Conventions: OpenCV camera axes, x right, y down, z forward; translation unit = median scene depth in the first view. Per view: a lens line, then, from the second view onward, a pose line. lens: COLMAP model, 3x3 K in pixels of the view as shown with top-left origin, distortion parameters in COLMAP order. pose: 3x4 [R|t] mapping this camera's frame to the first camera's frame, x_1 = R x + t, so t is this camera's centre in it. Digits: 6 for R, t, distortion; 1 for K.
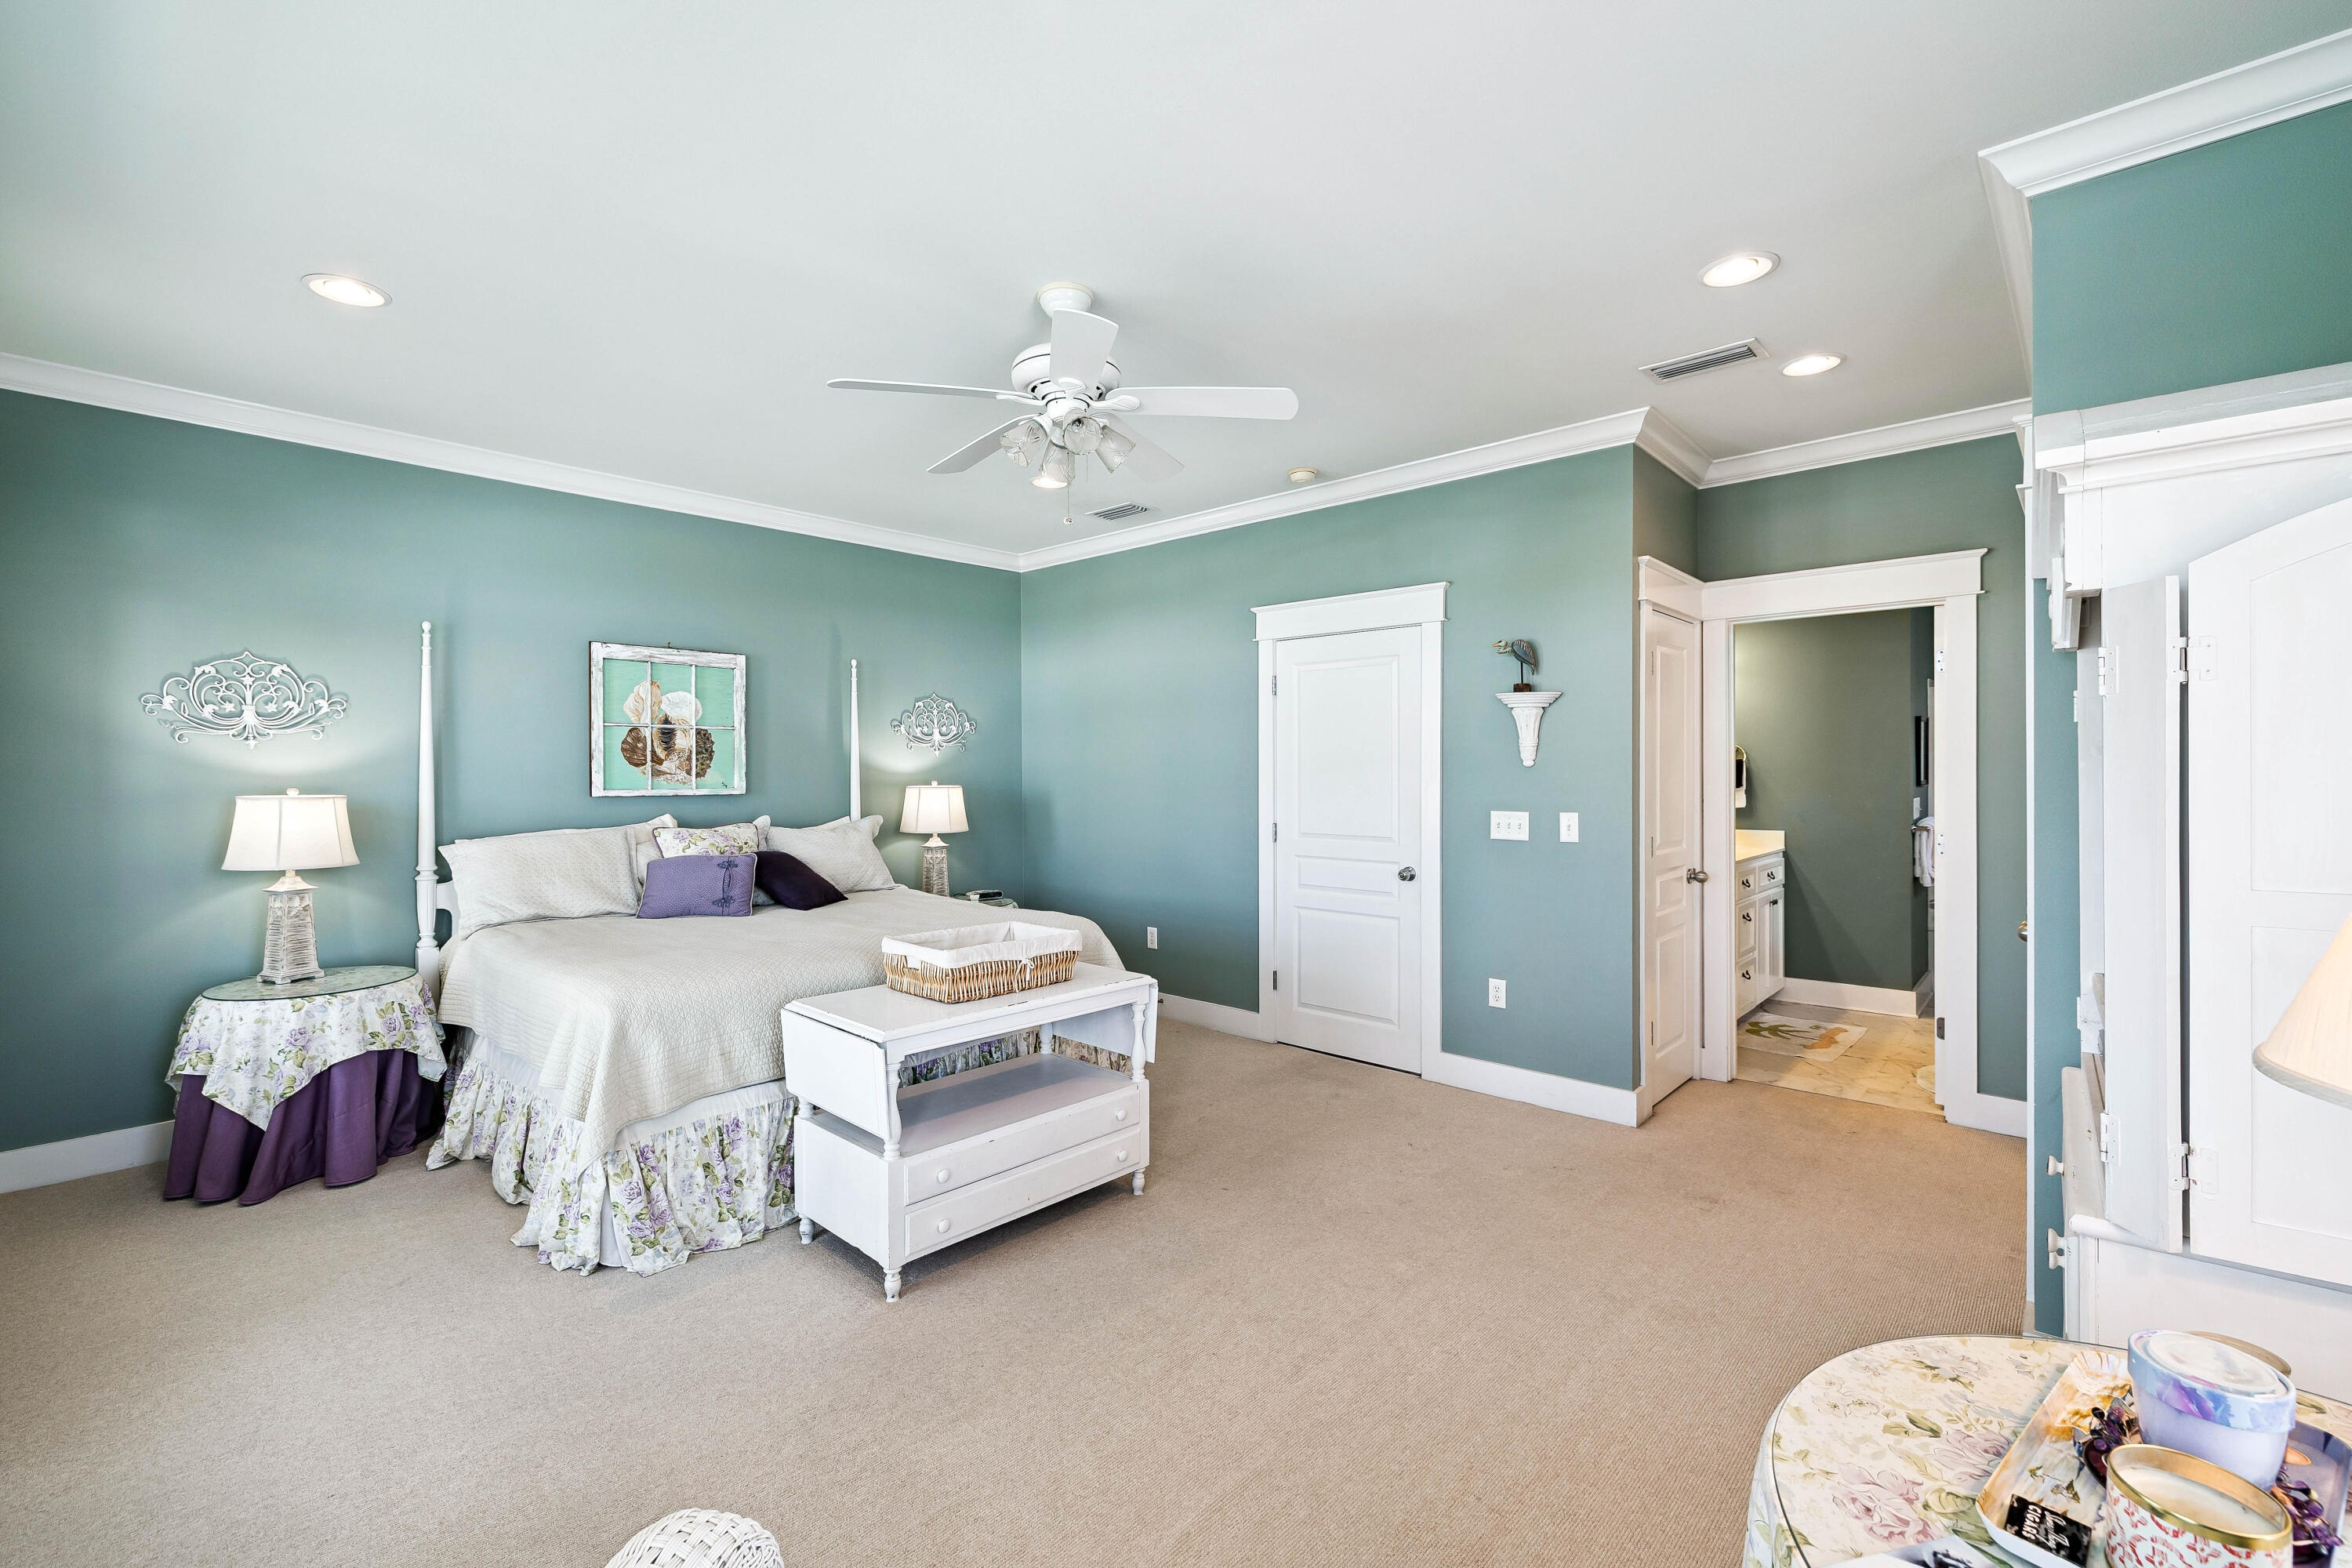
lens RADIAL K [[995.5, 0, 1184.1], [0, 995.5, 769.2], [0, 0, 1]] dist [0.000202, 0.000358]
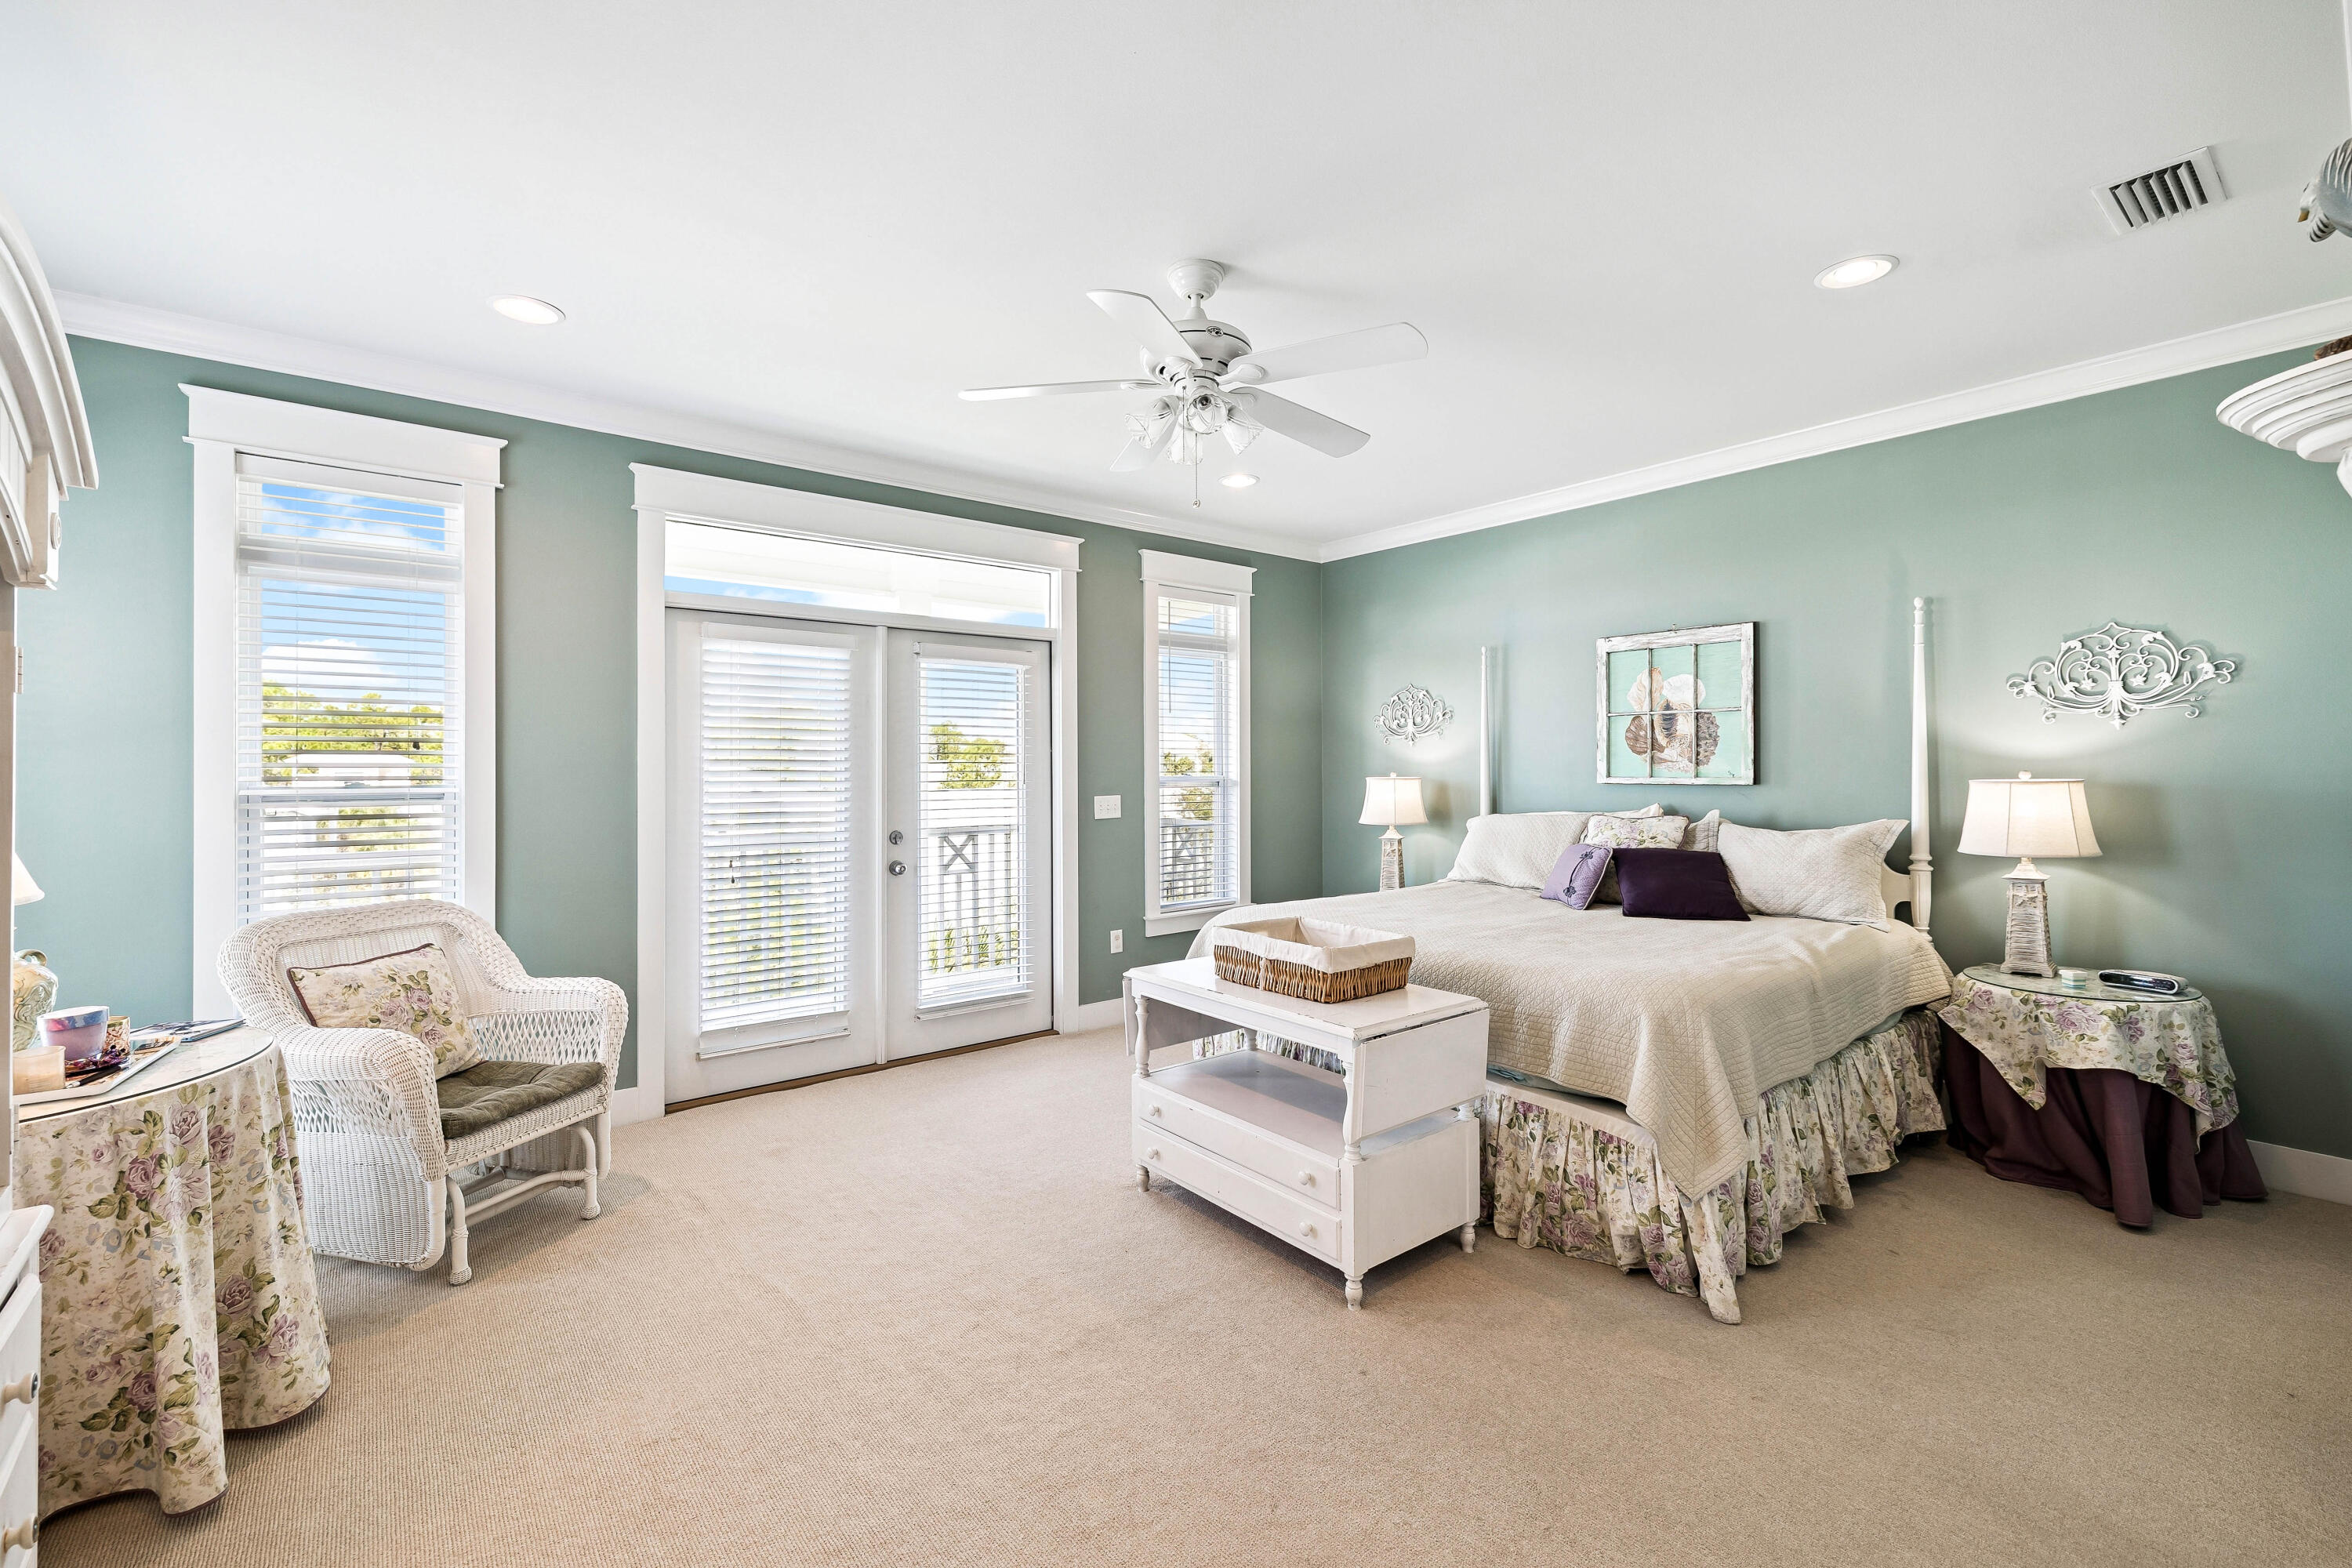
lens RADIAL K [[969.6, 0, 1156.8], [0, 969.6, 762.3], [0, 0, 1]] dist [-0.000959, 0.000067]
pose [[-0.127264, -0.003881, -0.991861, 0.478909], [0.008632, 0.999950, -0.005020, 0.005934], [0.991831, -0.009201, -0.127224, 0.635223]]
